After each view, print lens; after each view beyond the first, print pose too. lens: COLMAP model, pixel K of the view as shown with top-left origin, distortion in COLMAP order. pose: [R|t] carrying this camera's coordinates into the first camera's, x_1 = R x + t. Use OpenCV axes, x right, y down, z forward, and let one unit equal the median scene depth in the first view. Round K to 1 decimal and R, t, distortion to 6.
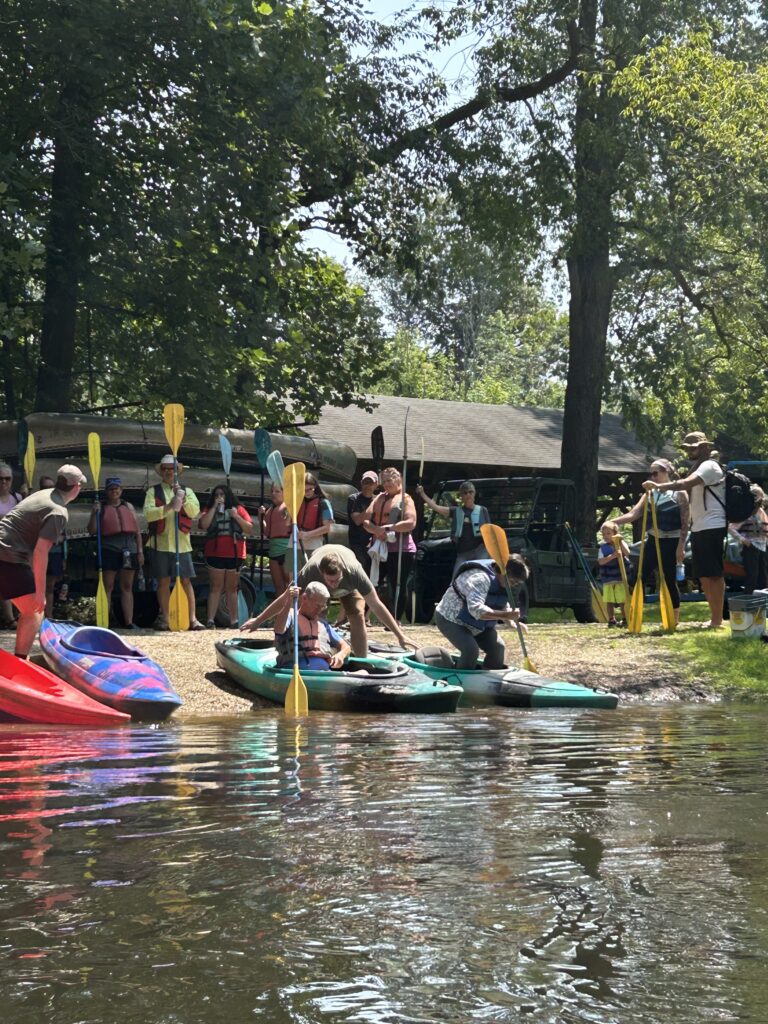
lens RADIAL K [[2097.7, 0, 384.0], [0, 2097.7, 512.0], [0, 0, 1]] dist [0.204642, -0.029677]
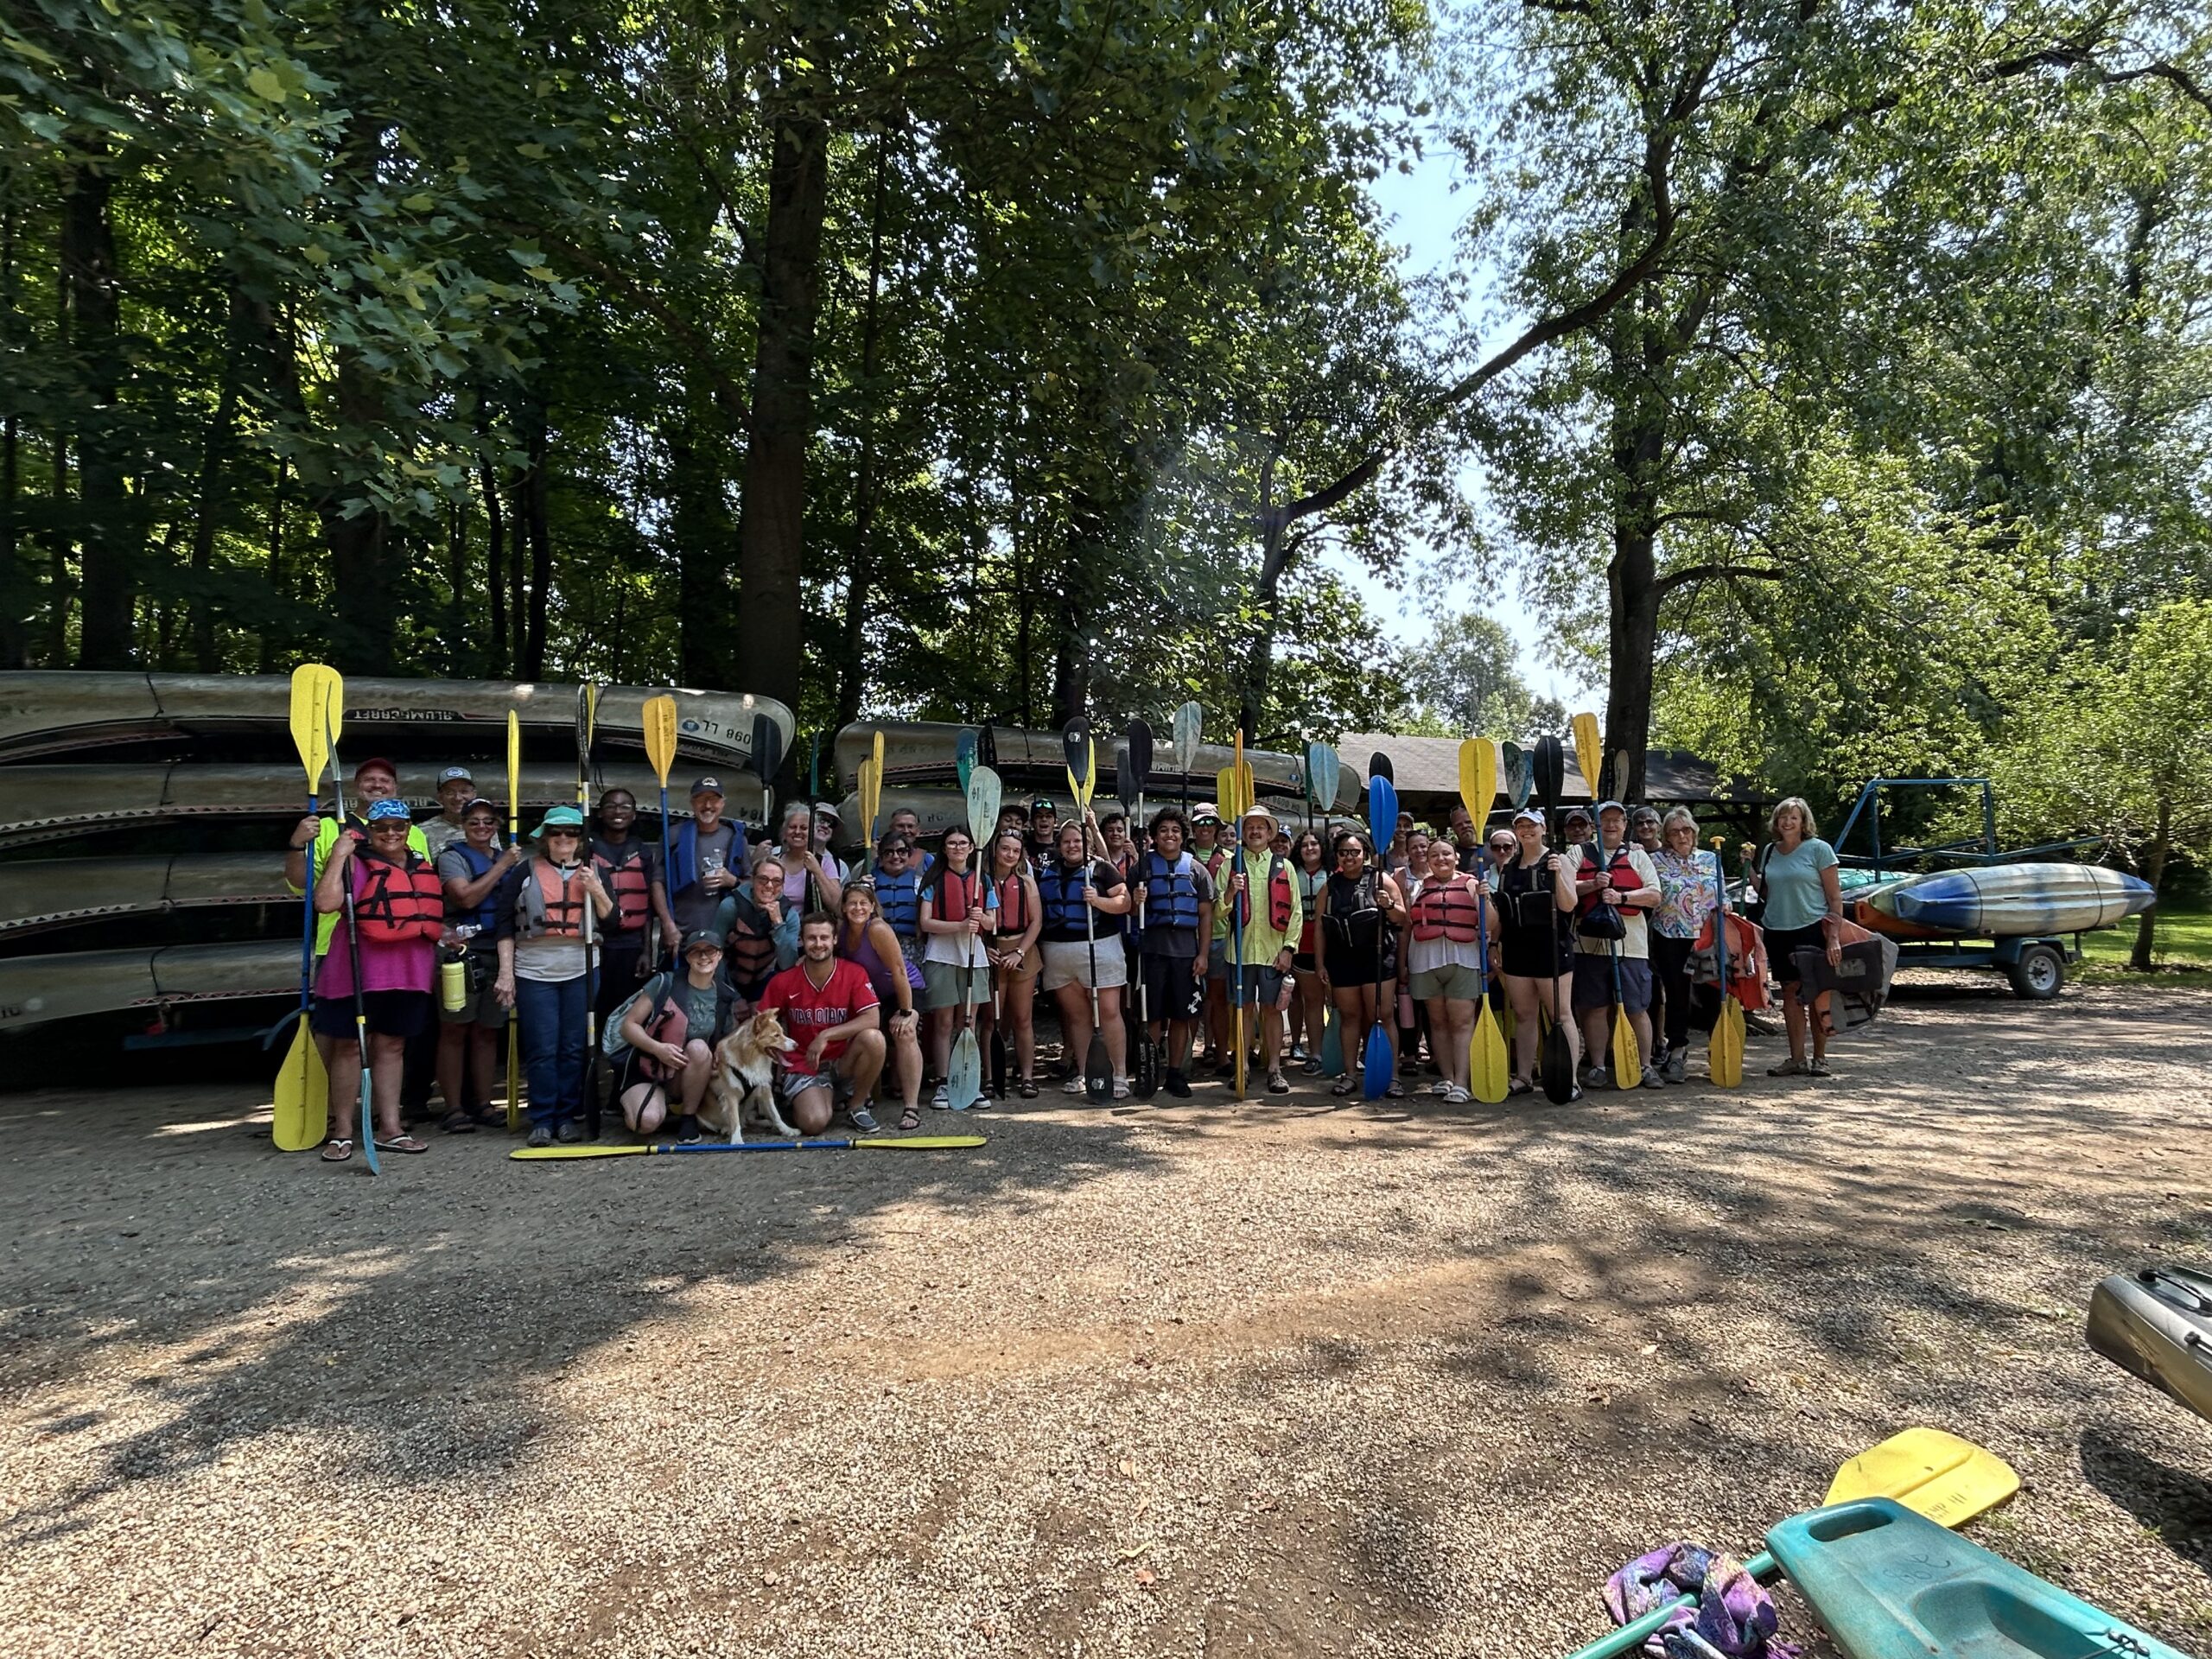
lens RADIAL K [[1128.6, 0, 1100.1], [0, 1128.6, 798.5], [0, 0, 1]] dist [-0.001072, -0.000402]
pose [[0.962547, -0.008303, -0.270986, 0.005471], [0.001771, 0.999702, -0.024341, -0.007505], [0.271108, 0.022950, 0.962275, 0.509927]]
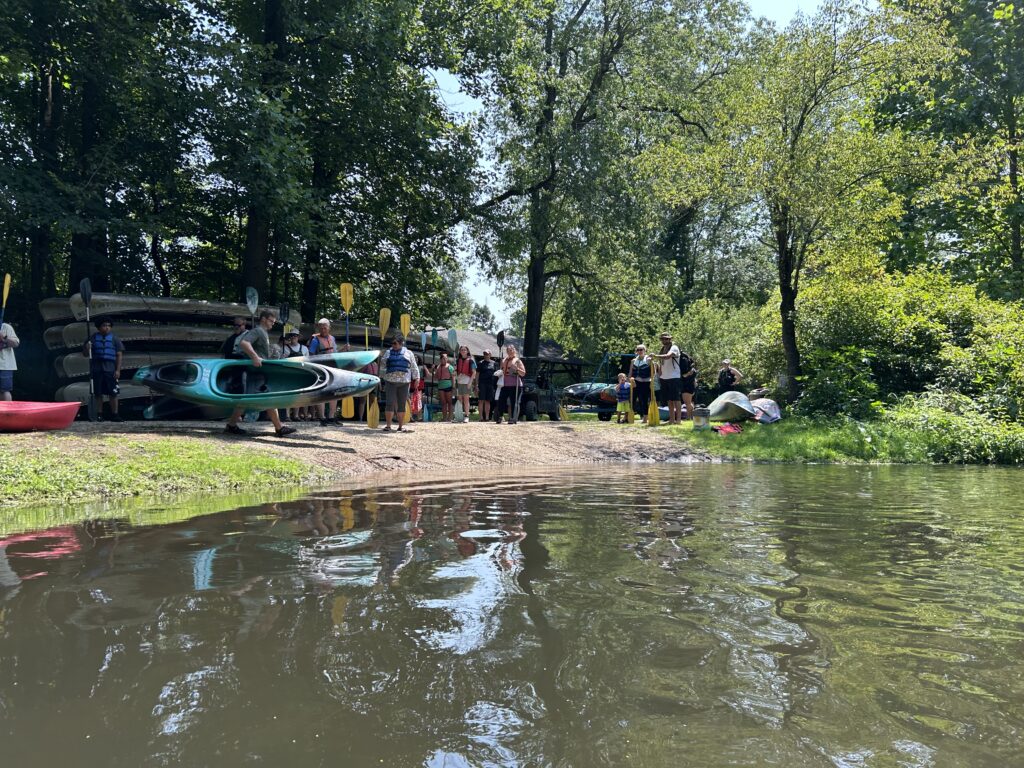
lens RADIAL K [[770.0, 0, 512.0], [0, 770.0, 384.0], [0, 0, 1]] dist [0.045774, -0.049420]
pose [[0.987408, 0.019845, 0.156943, -0.073696], [-0.020463, 0.999788, 0.002322, 0.009912], [-0.156863, -0.005504, 0.987605, 0.158477]]
